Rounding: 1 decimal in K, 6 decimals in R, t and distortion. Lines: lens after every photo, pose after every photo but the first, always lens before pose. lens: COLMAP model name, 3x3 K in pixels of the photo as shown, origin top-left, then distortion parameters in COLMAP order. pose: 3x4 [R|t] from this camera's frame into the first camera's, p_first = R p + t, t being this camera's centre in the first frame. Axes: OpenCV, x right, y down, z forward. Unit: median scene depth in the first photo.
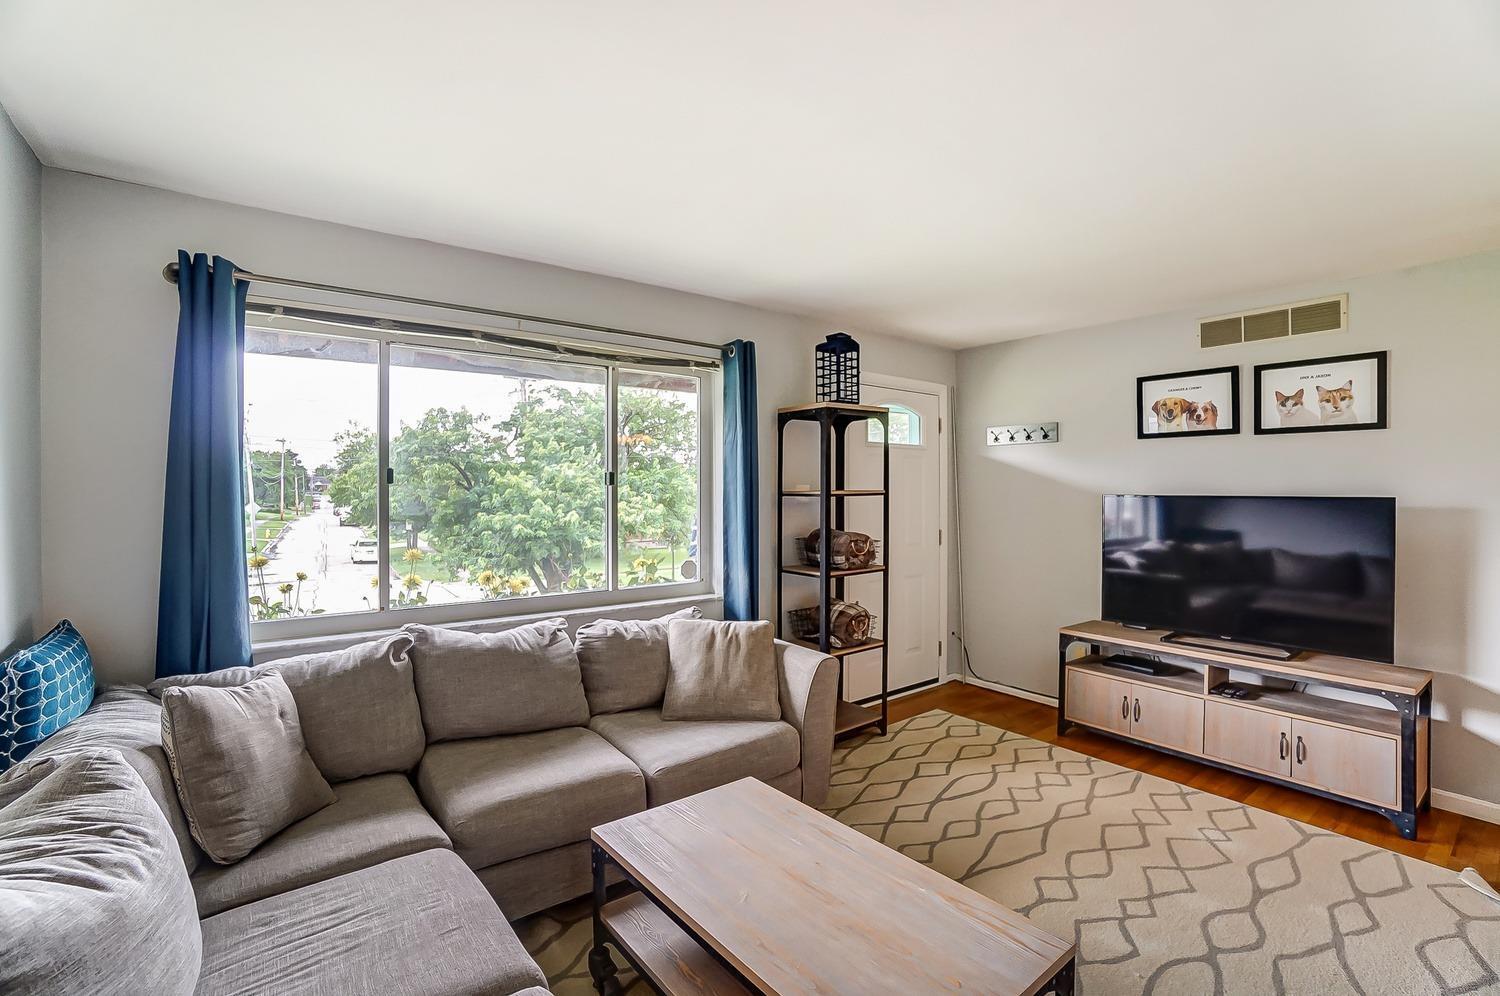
lens RADIAL K [[681.1, 0, 750.0], [0, 681.1, 498.0], [0, 0, 1]] dist [-0.000502, -0.000068]
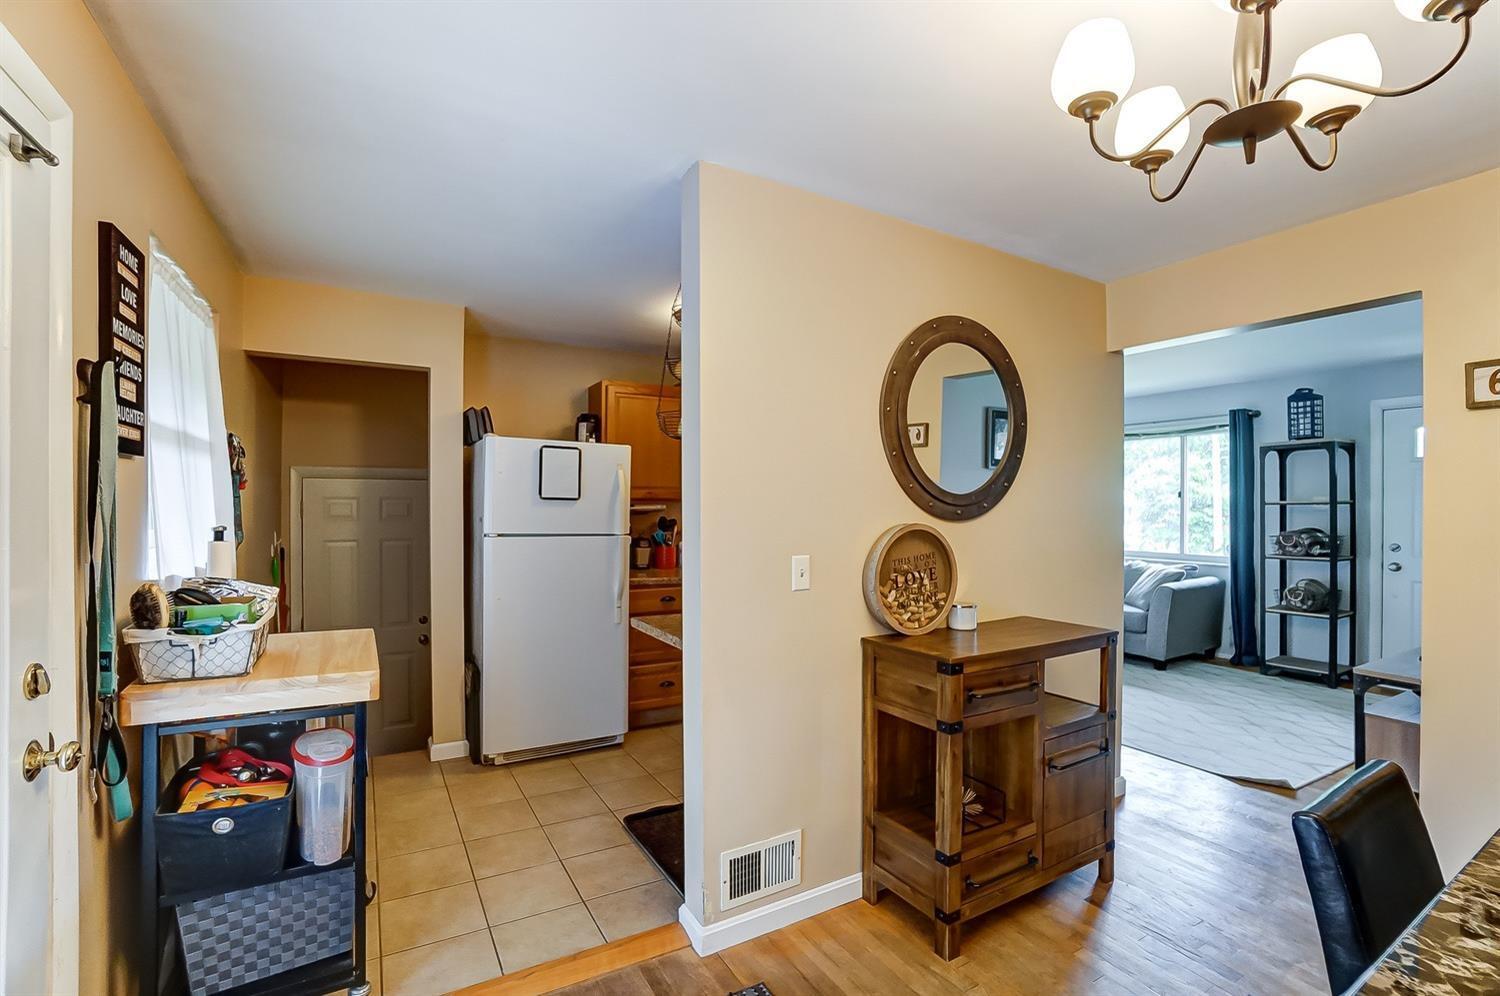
lens RADIAL K [[681.1, 0, 750.0], [0, 681.1, 498.0], [0, 0, 1]] dist [-0.000502, -0.000068]
pose [[-0.145905, -0.005151, -0.989285, 1.715086], [-0.007202, 0.999965, -0.004145, -0.002809], [0.989272, 0.006520, -0.145937, 0.091340]]
